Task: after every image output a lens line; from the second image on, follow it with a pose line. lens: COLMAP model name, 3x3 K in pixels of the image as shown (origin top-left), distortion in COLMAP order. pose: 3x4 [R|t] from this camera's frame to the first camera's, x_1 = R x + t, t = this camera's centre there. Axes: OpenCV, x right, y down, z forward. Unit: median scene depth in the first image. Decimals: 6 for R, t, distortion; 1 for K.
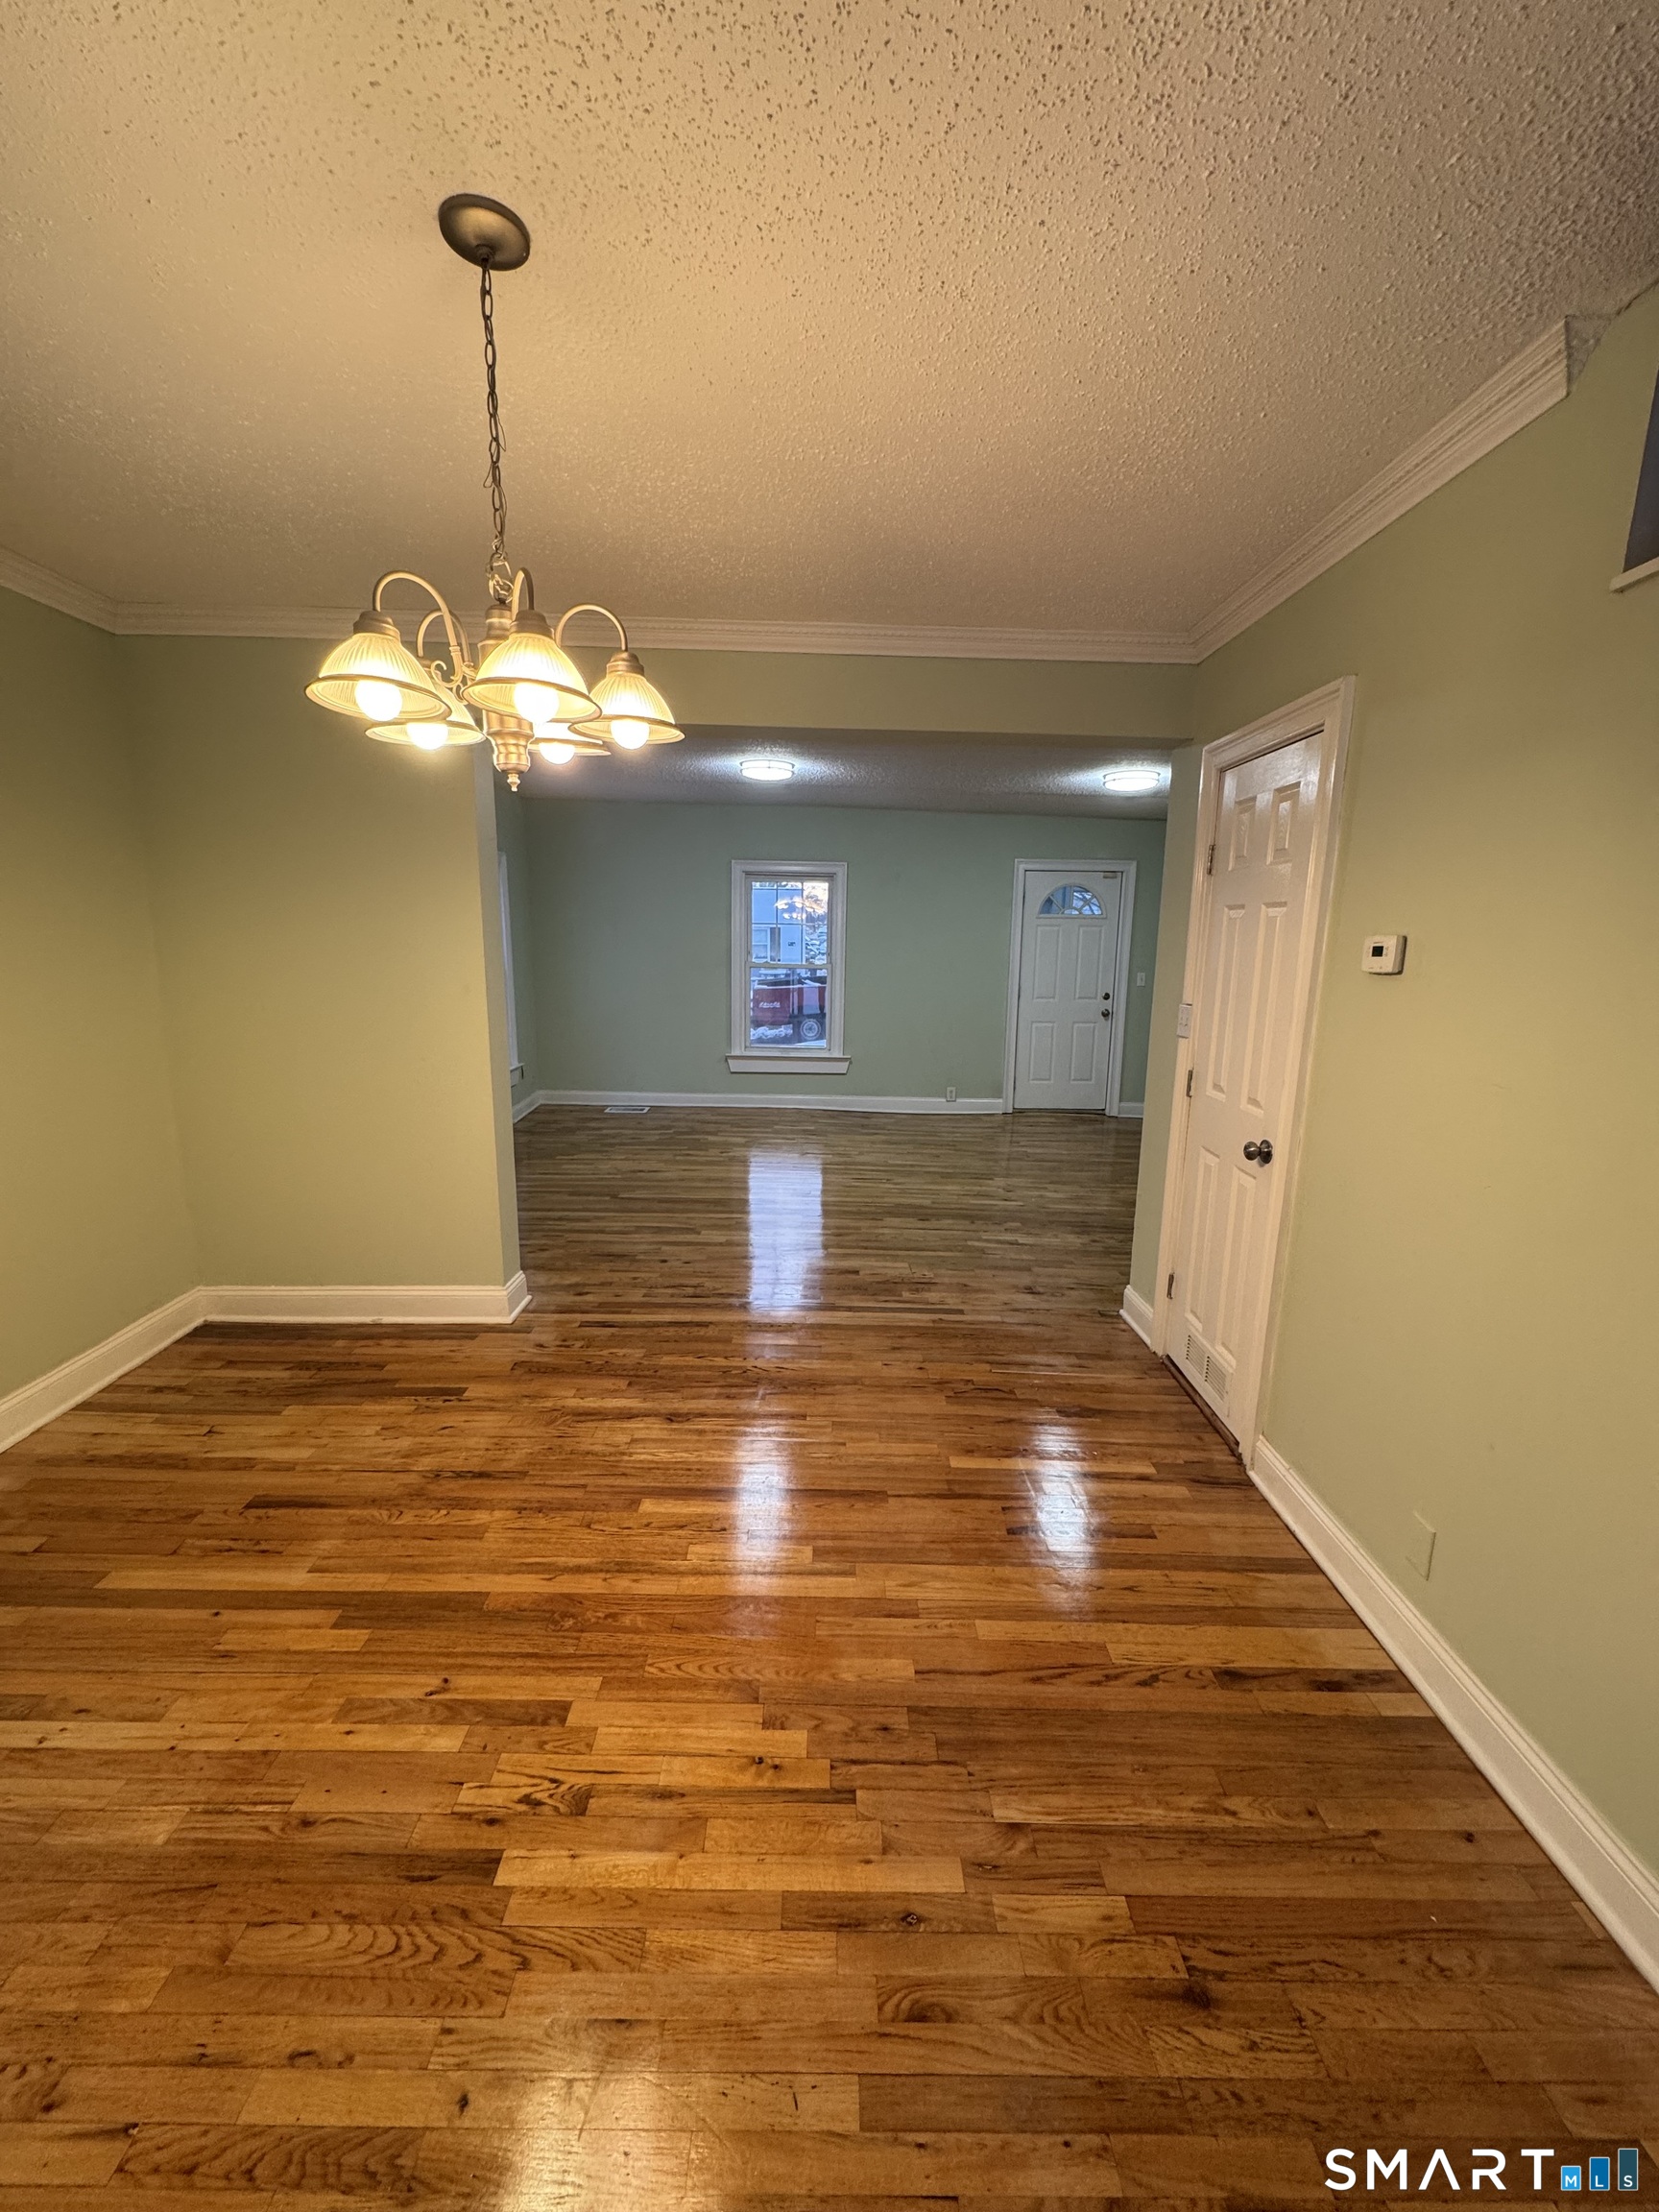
lens RADIAL K [[878.7, 0, 830.6], [0, 878.7, 1106.7], [0, 0, 1]] dist [-0.004962, 0.001004]
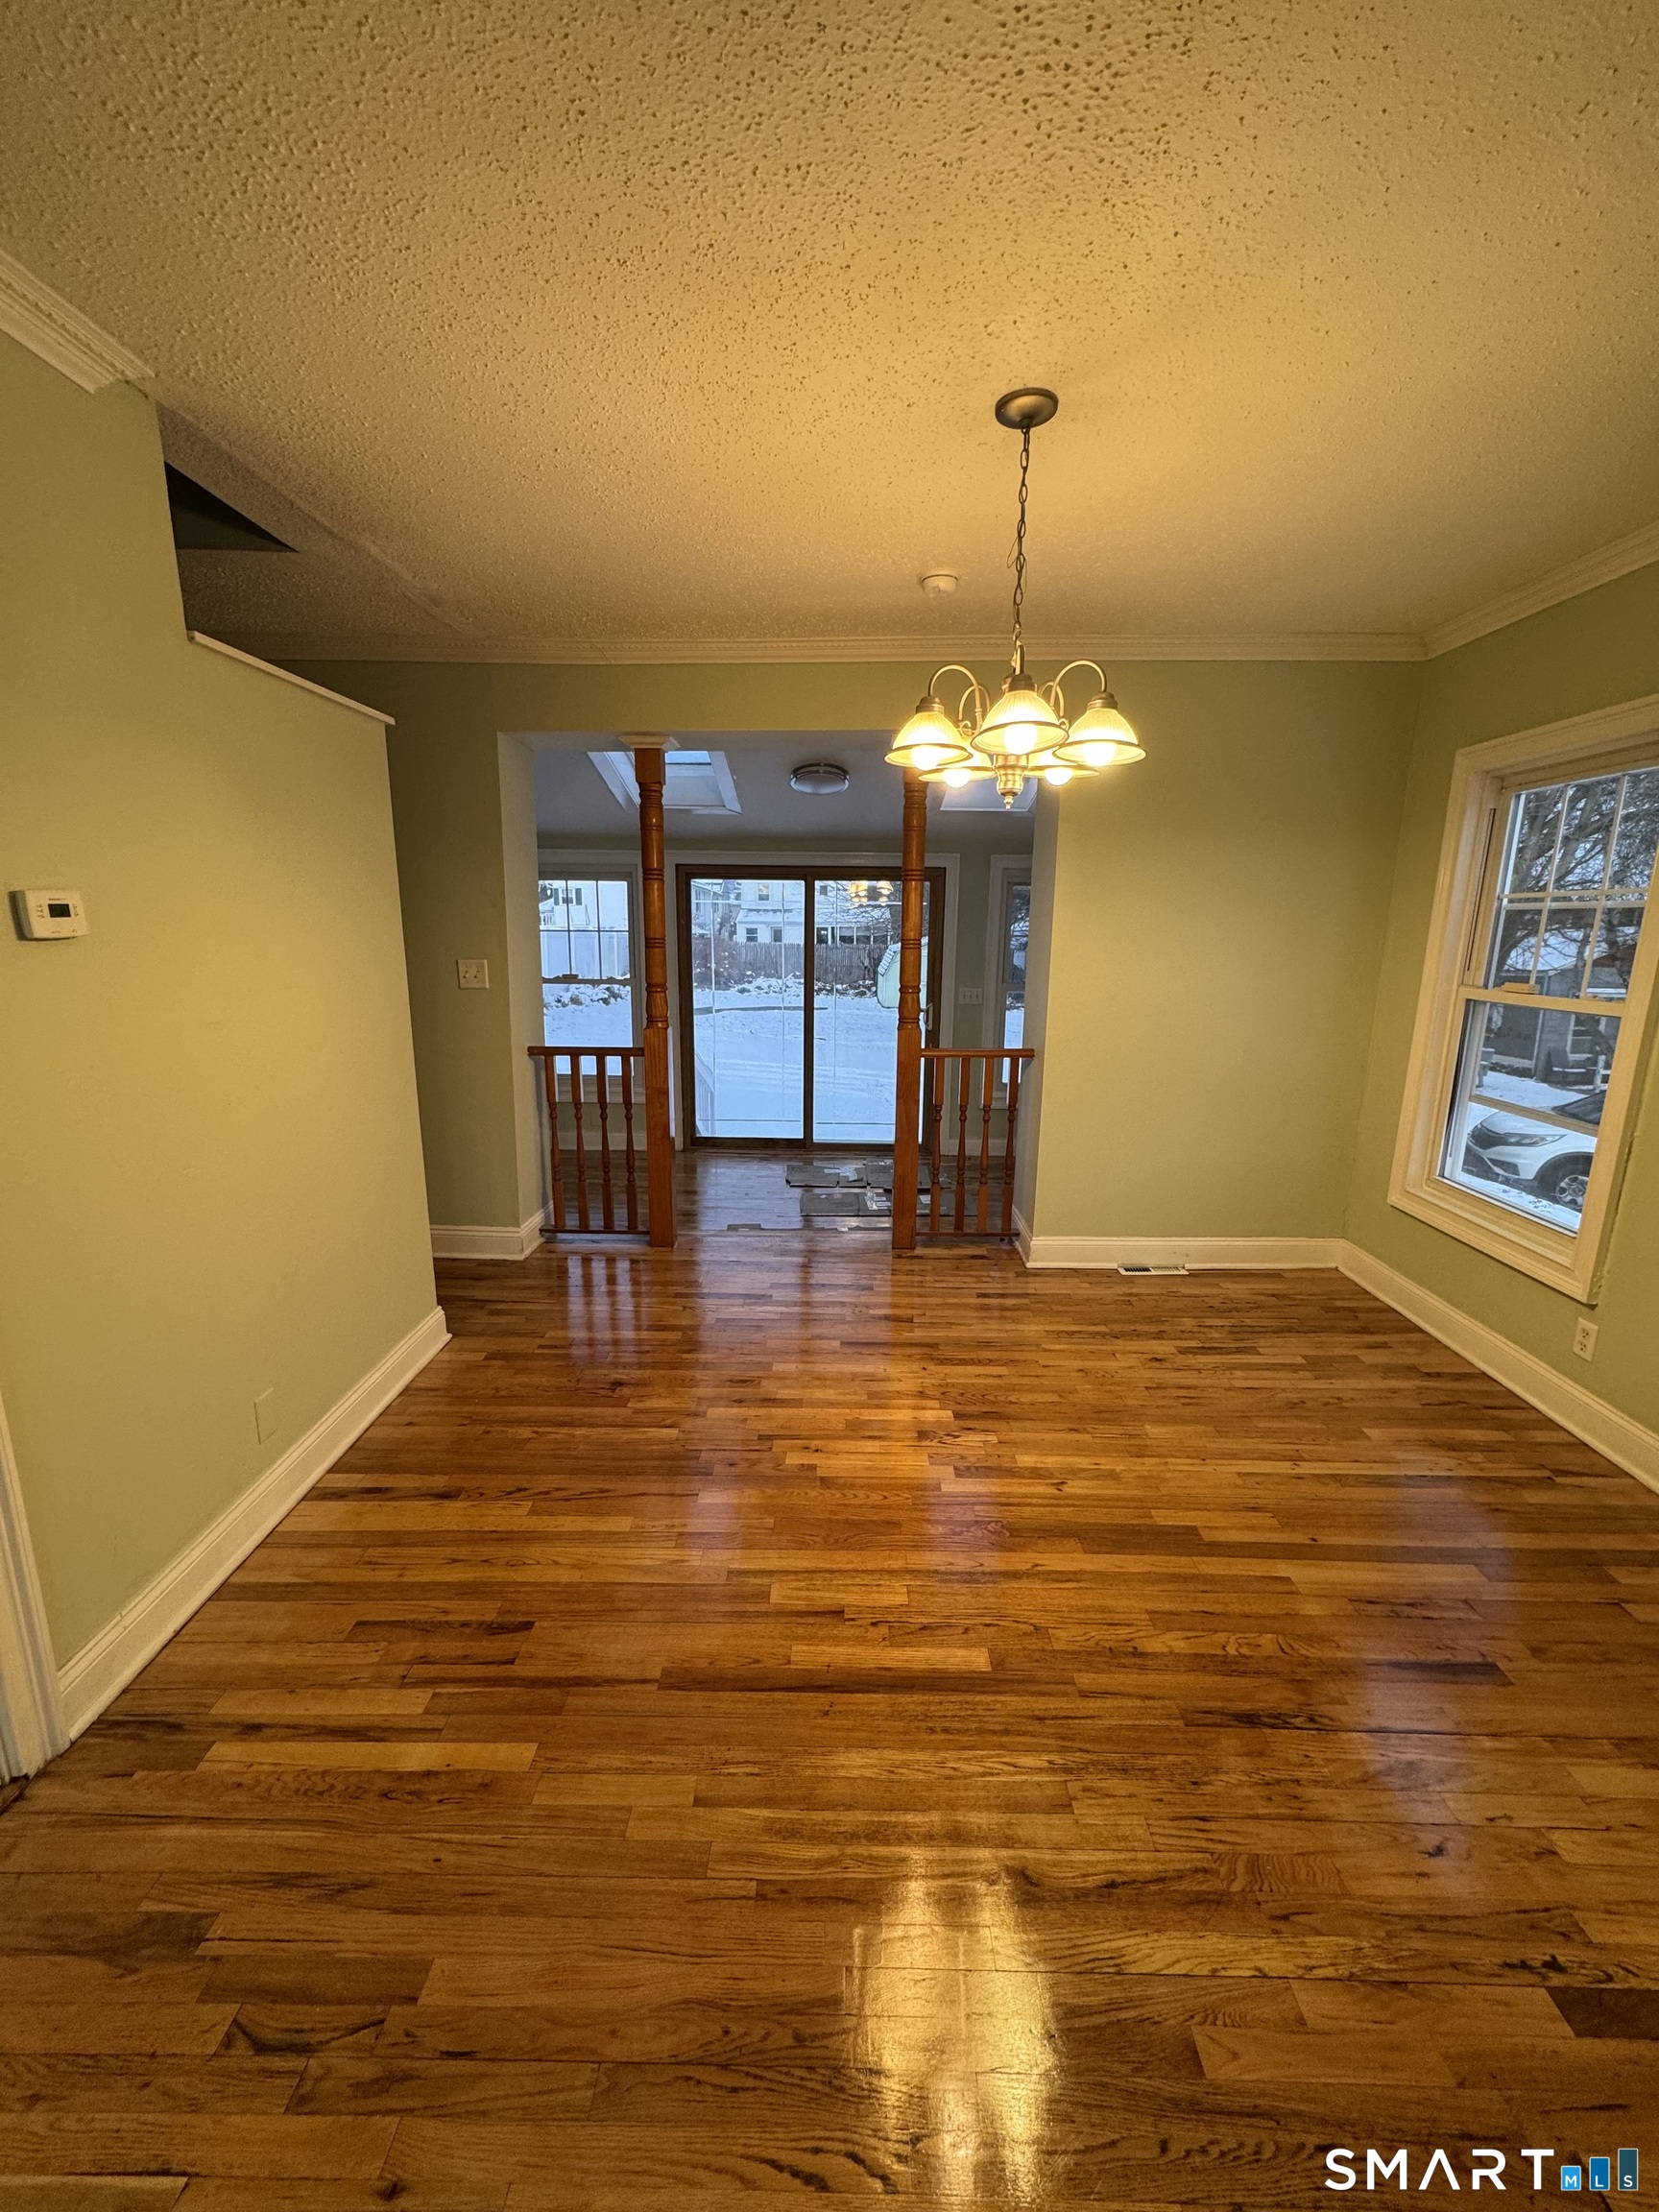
lens RADIAL K [[878.7, 0, 830.6], [0, 878.7, 1106.7], [0, 0, 1]] dist [-0.004962, 0.001004]
pose [[-0.999542, -0.027550, 0.012559, -0.097715], [-0.020564, 0.922173, 0.386231, -0.373230], [-0.022222, 0.385796, -0.922317, 1.994189]]
